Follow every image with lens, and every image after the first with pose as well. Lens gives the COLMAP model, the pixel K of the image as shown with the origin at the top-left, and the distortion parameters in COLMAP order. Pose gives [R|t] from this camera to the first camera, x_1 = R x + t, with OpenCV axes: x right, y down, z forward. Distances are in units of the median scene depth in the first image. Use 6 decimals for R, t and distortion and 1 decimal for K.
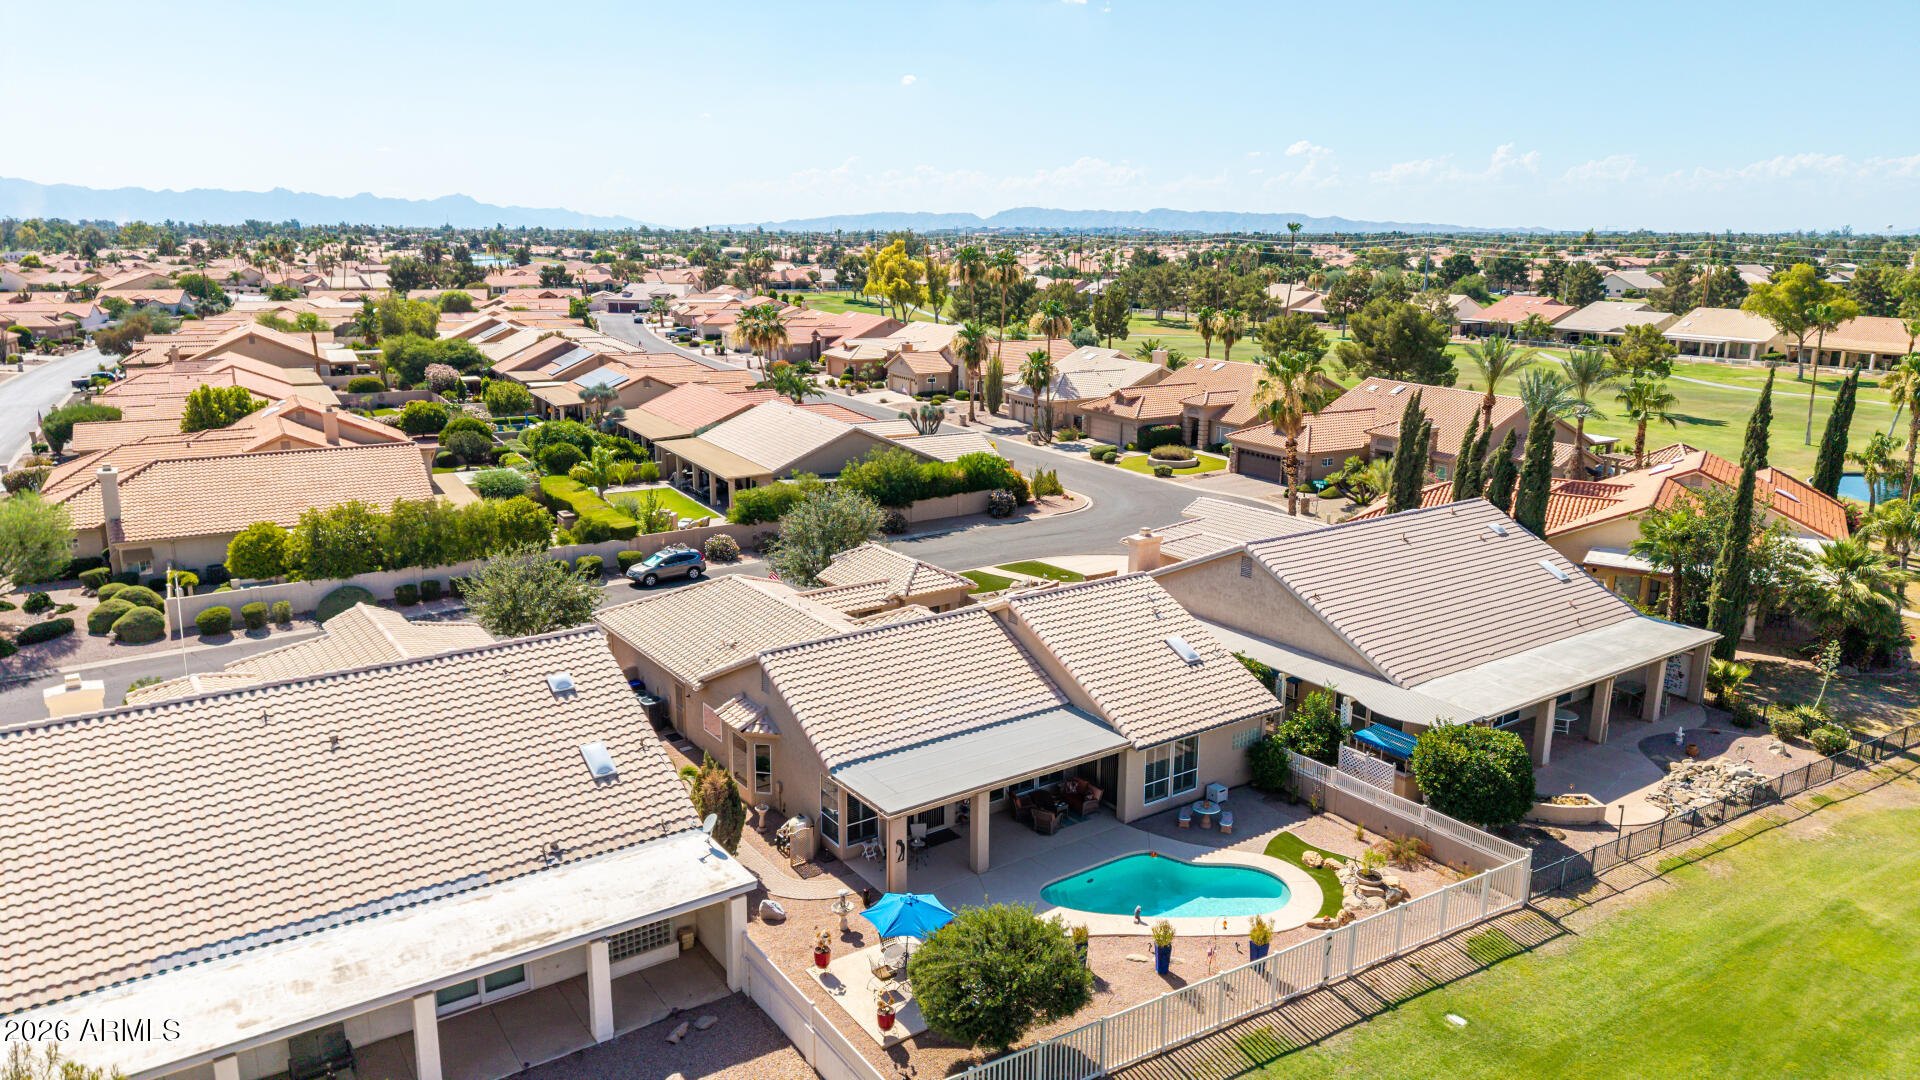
lens RADIAL K [[1274.1, 0, 960.0], [0, 1274.1, 540.0], [0, 0, 1]] dist [0.058102, -0.068817]
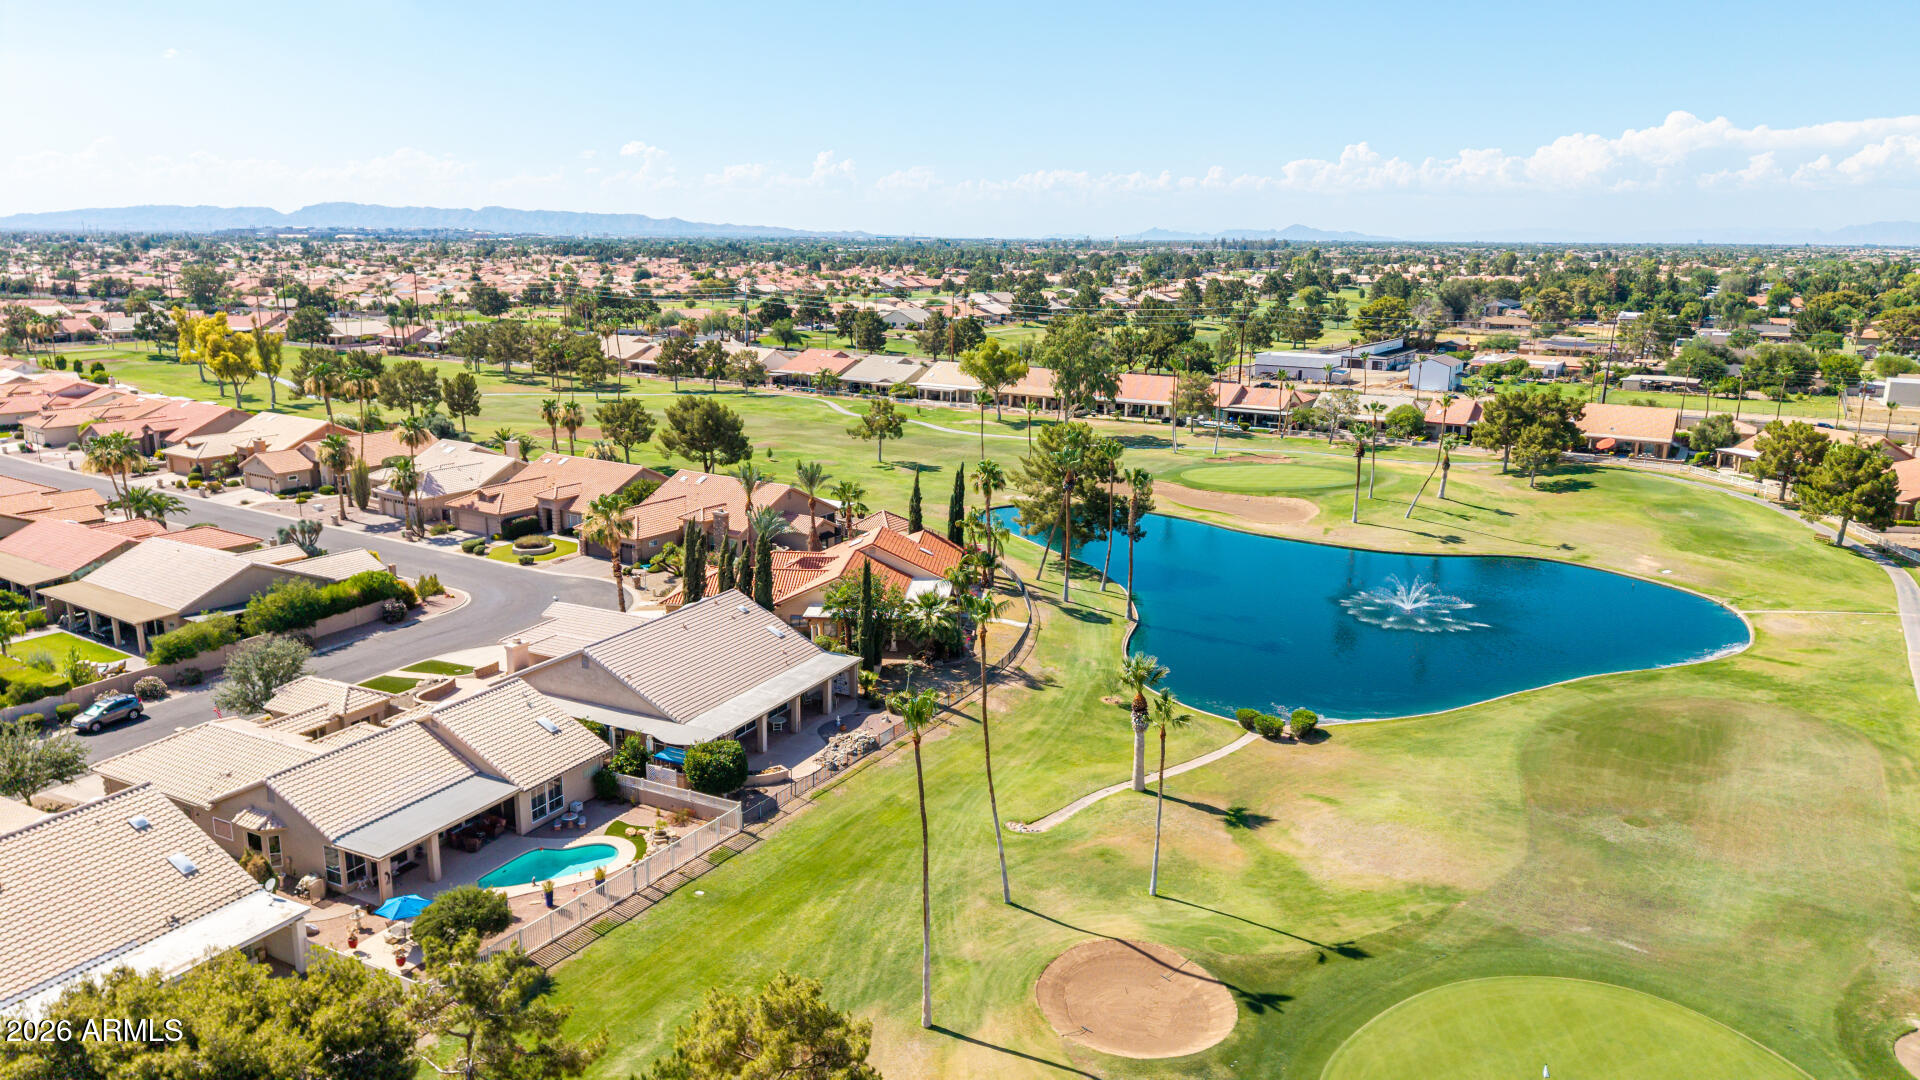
lens RADIAL K [[1279.8, 0, 959.9], [0, 1279.8, 519.6], [0, 0, 1]] dist [0.067864, -0.095750]
pose [[0.883672, -0.098668, 0.457591, -0.081717], [0.105970, 0.994321, 0.009757, -0.123030], [-0.455955, 0.039869, 0.889109, -0.657281]]
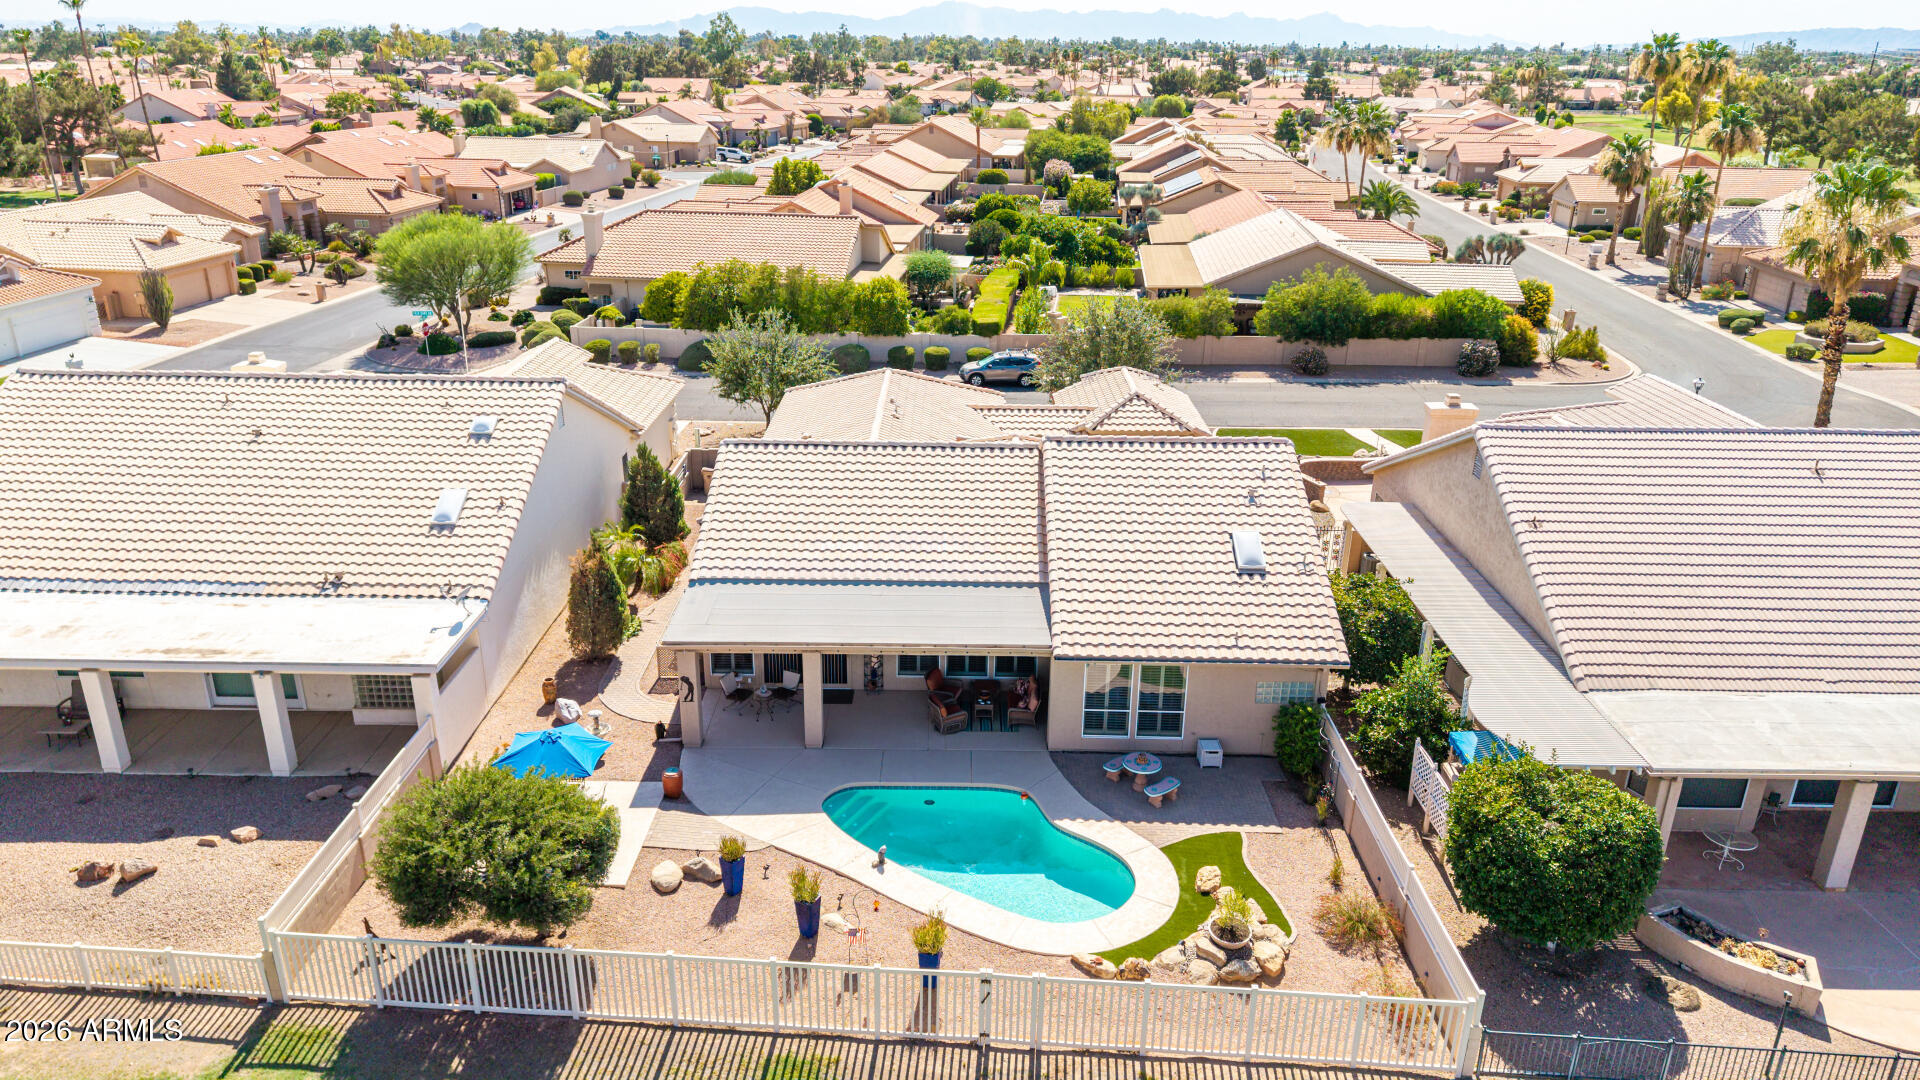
lens RADIAL K [[1274.1, 0, 960.0], [0, 1274.1, 540.0], [0, 0, 1]] dist [0.058102, -0.068817]
pose [[0.814815, 0.214211, -0.538694, 0.377982], [-0.144346, 0.974929, 0.169345, -0.013815], [0.561464, -0.060226, 0.825307, 0.298761]]
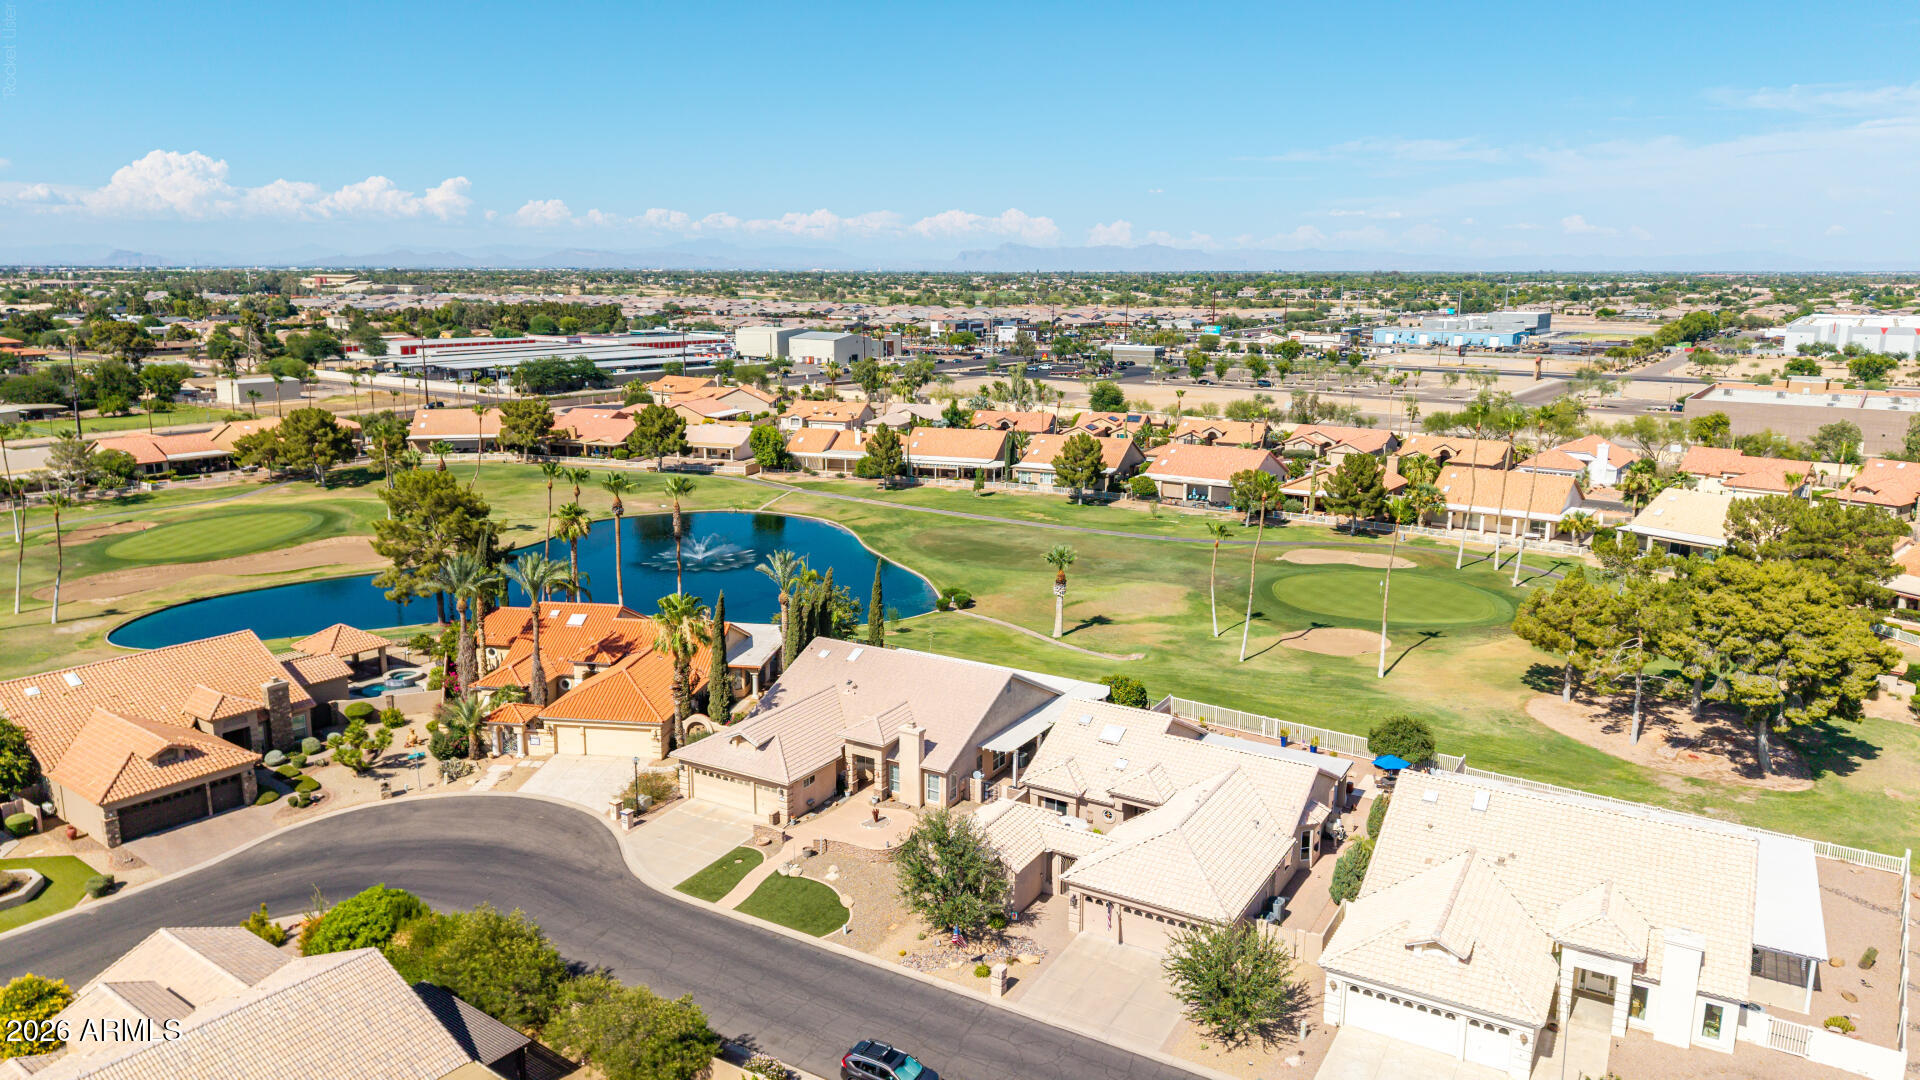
lens RADIAL K [[1274.1, 0, 960.0], [0, 1274.1, 540.0], [0, 0, 1]] dist [0.058102, -0.068817]
pose [[-0.415279, -0.192482, 0.889097, -1.140114], [0.205843, 0.932126, 0.297943, -0.639296], [-0.886099, 0.306744, -0.347471, 1.580199]]
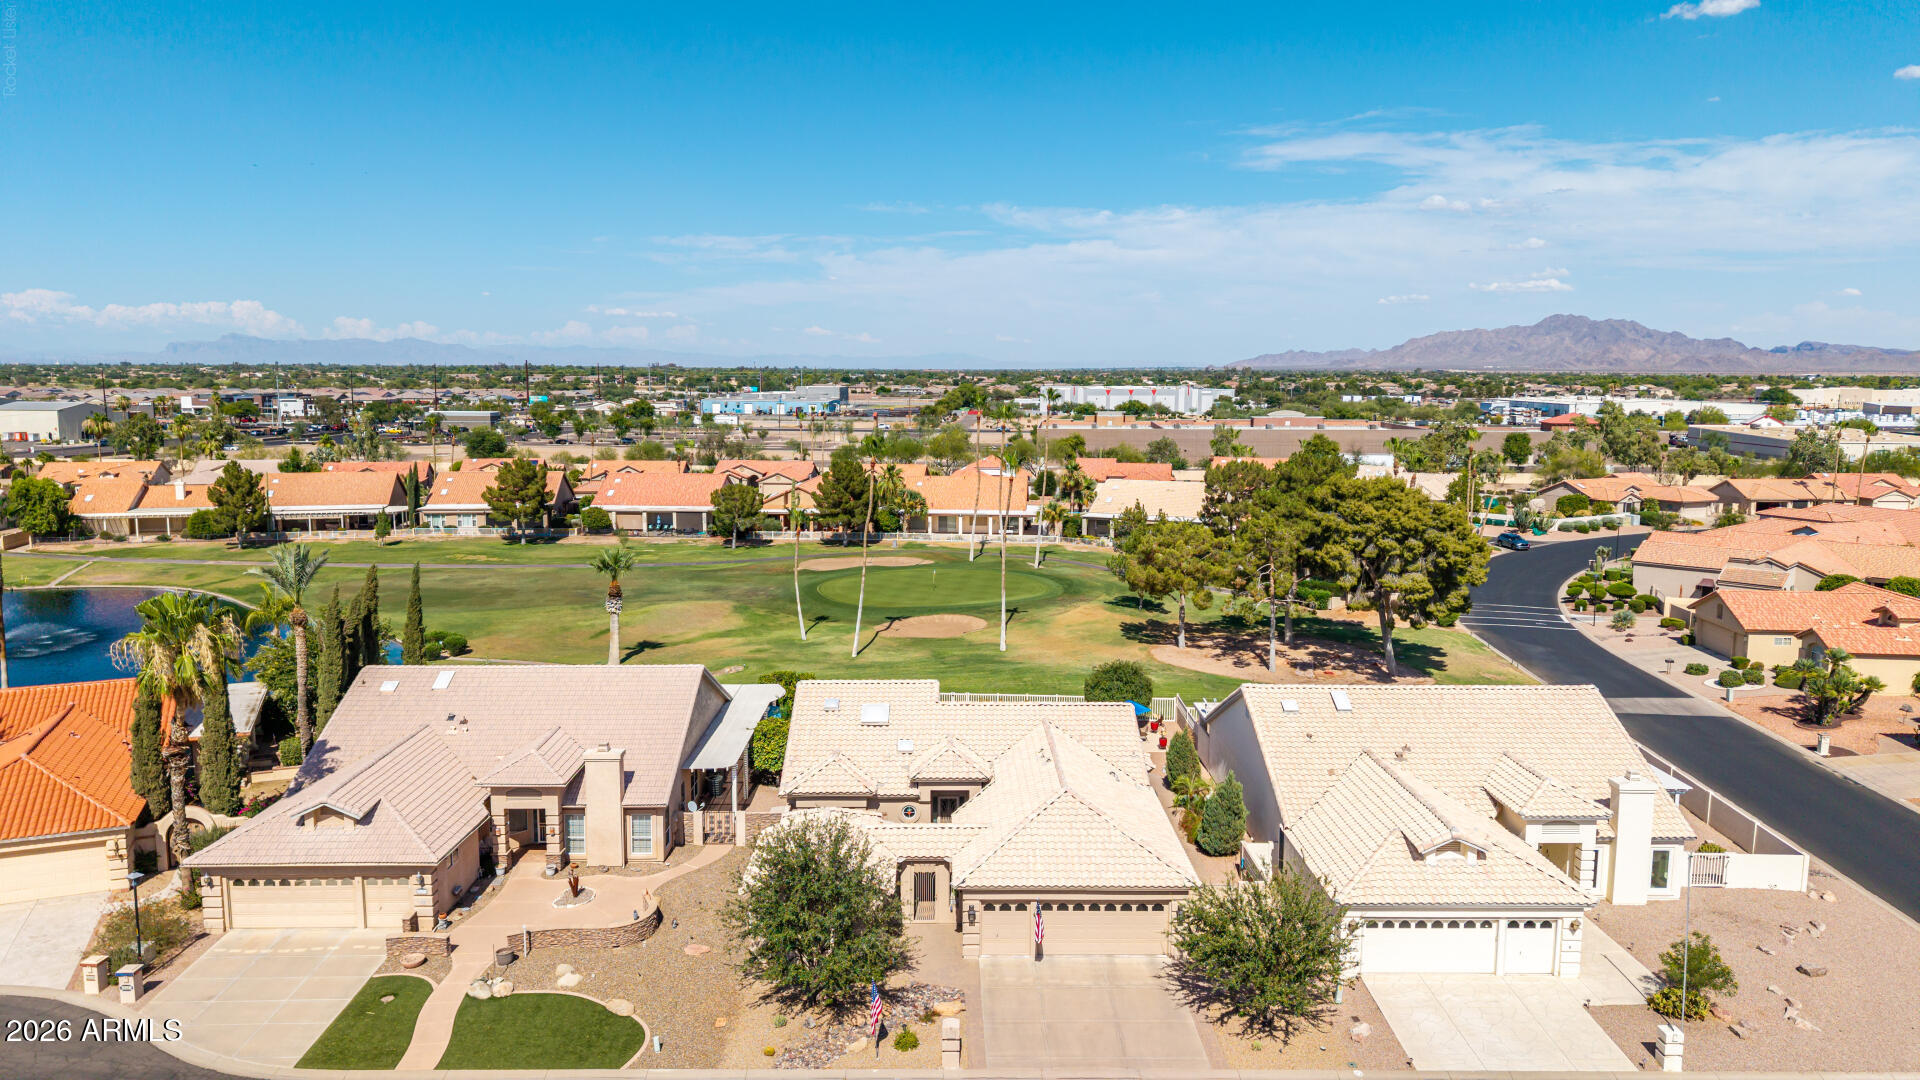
lens RADIAL K [[1274.1, 0, 960.0], [0, 1274.1, 540.0], [0, 0, 1]] dist [0.058102, -0.068817]
pose [[-0.827578, -0.080880, 0.555494, -0.625689], [0.123824, 0.938890, 0.321175, -0.454250], [-0.547525, 0.334581, -0.766989, 1.753397]]
